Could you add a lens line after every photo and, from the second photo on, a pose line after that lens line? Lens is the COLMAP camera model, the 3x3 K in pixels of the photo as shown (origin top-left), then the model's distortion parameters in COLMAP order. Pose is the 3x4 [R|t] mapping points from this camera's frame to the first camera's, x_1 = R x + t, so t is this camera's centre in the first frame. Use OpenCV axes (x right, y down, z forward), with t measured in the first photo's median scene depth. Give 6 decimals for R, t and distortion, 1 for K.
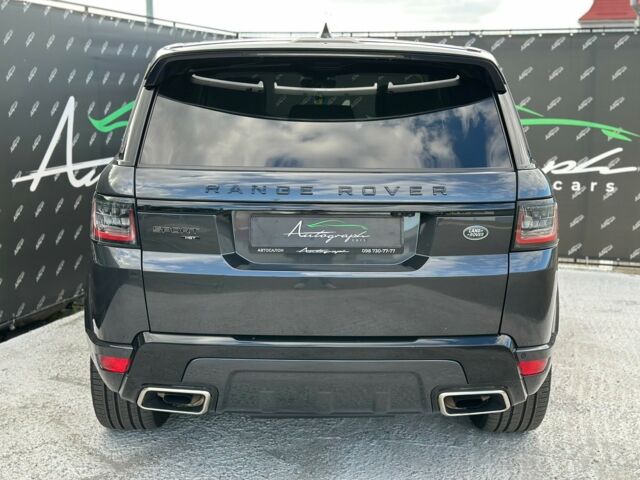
lens RADIAL K [[901.6, 0, 331.2], [0, 901.6, 240.4], [0, 0, 1]] dist [0.209849, -0.482332]
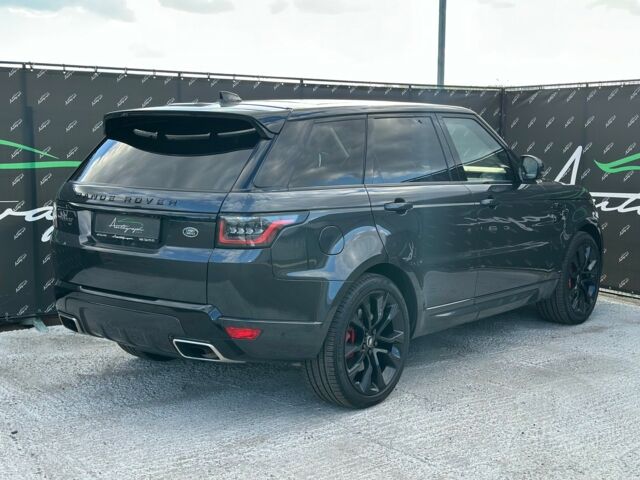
lens RADIAL K [[898.3, 0, 332.3], [0, 898.3, 239.1], [0, 0, 1]] dist [0.222930, -0.551705]
pose [[0.771389, 0.063858, -0.633151, 0.519329], [-0.104432, 0.994166, -0.026963, 0.007737], [0.627736, 0.086920, 0.773558, 0.000267]]
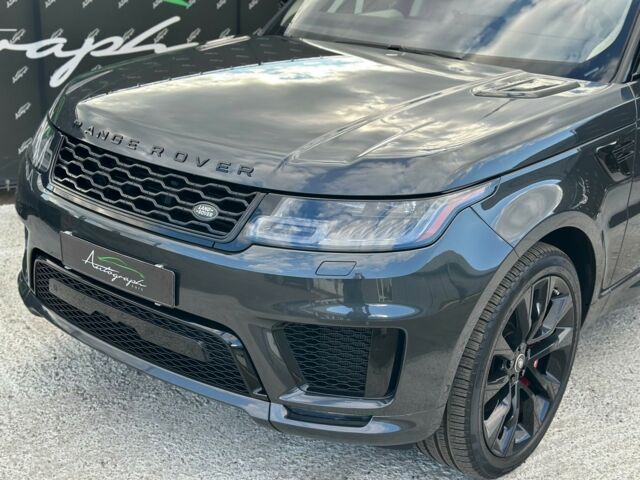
lens RADIAL K [[901.6, 0, 331.2], [0, 901.6, 240.4], [0, 0, 1]] dist [0.209849, -0.482332]
pose [[0.718186, 0.245872, -0.650965, 0.330636], [-0.151230, 0.968285, 0.198879, -0.042064], [0.679219, -0.044387, 0.732592, 0.168447]]
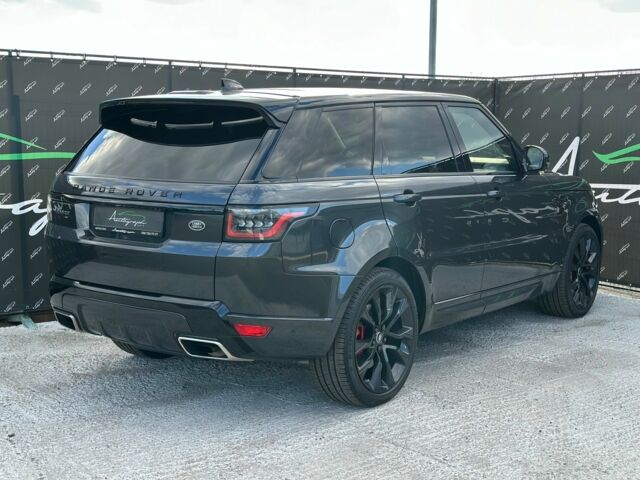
lens RADIAL K [[898.3, 0, 332.3], [0, 898.3, 239.1], [0, 0, 1]] dist [0.222930, -0.551705]
pose [[0.790012, 0.066084, -0.609520, 0.485410], [-0.100284, 0.994713, -0.022133, 0.009579], [0.604834, 0.078610, 0.792462, 0.002508]]
